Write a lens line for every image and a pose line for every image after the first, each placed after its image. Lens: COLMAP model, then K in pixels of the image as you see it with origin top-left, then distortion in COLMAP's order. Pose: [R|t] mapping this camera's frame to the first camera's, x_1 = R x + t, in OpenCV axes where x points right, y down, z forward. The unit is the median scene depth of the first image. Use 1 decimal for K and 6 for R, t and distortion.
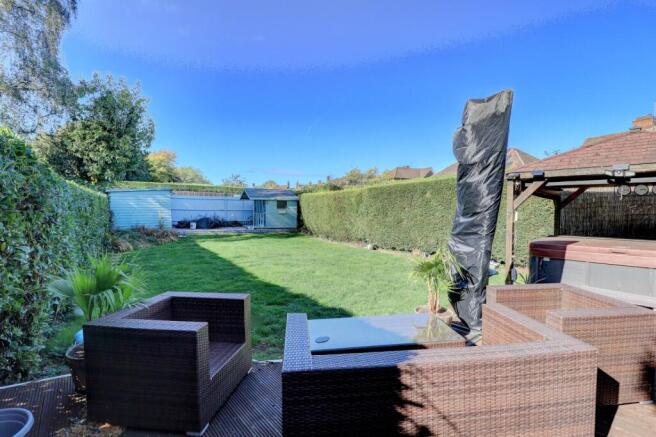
lens RADIAL K [[308.2, 0, 328.0], [0, 308.2, 218.5], [0, 0, 1]] dist [-0.000667, -0.000058]
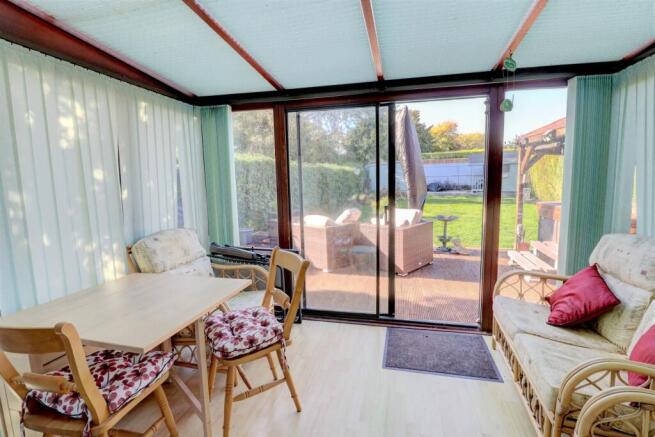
lens RADIAL K [[307.7, 0, 327.5], [0, 307.7, 218.5], [0, 0, 1]] dist [-0.000667, -0.000058]
pose [[0.608240, 0.074099, -0.790287, 0.283447], [0.016106, 0.994276, 0.105622, 0.002175], [0.793590, -0.076972, 0.603565, -0.072675]]
